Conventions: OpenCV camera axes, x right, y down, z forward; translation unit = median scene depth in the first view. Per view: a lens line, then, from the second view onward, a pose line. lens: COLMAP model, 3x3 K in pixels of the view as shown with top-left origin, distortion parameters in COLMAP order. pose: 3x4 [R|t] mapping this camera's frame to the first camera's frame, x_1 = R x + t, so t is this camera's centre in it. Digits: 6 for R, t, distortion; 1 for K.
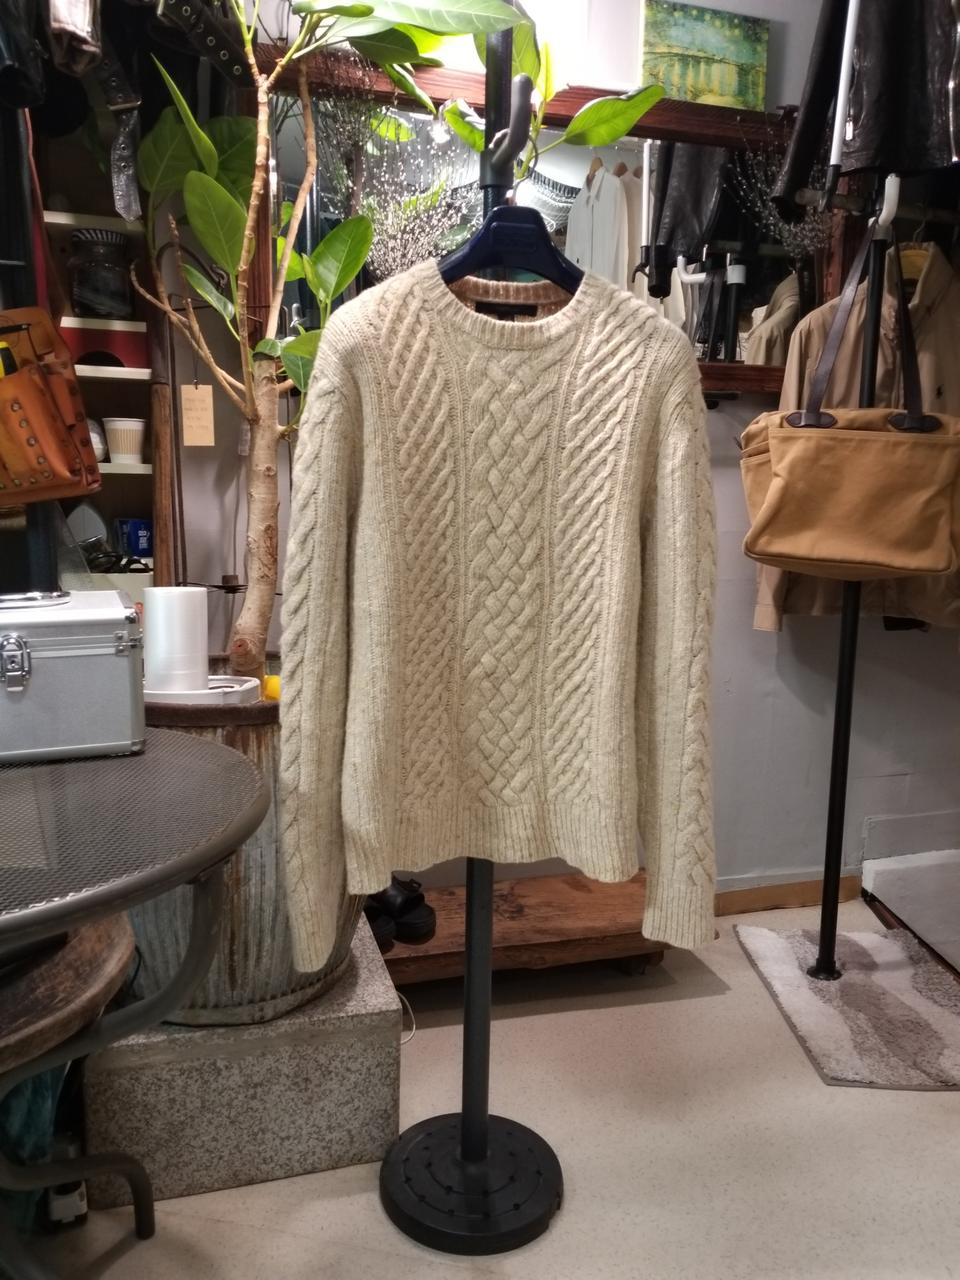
lens RADIAL K [[995.0, 0, 481.5], [0, 995.0, 635.6], [0, 0, 1]] dist [0.010102, -0.008003]
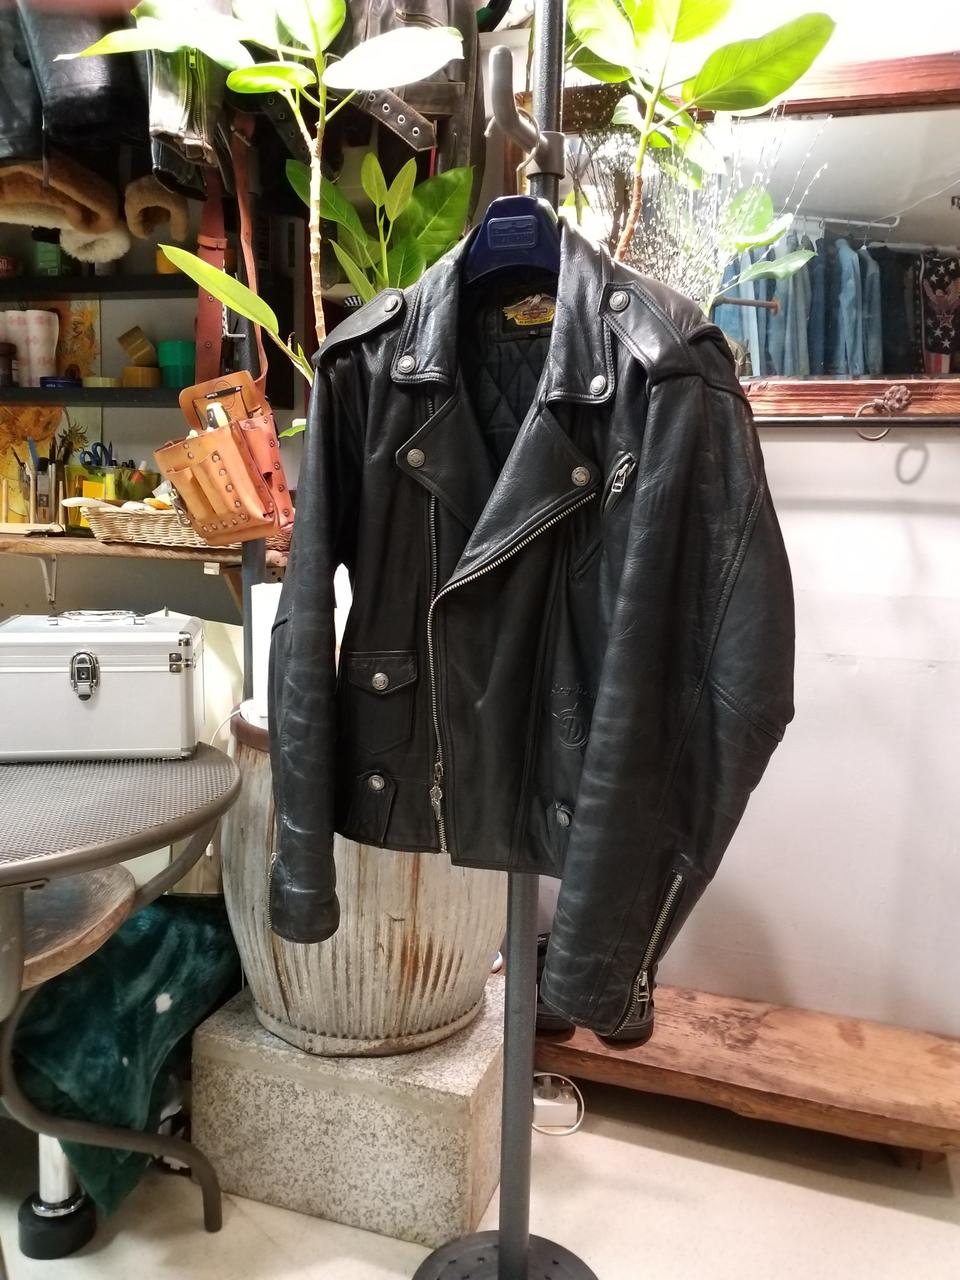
lens RADIAL K [[979.8, 0, 495.9], [0, 979.8, 641.7], [0, 0, 1]] dist [-0.002652, -0.007017]
pose [[0.822785, 0.079407, -0.562778, 0.420987], [-0.104848, 0.994404, -0.012981, -0.034087], [0.558598, 0.069687, 0.826506, 0.241759]]
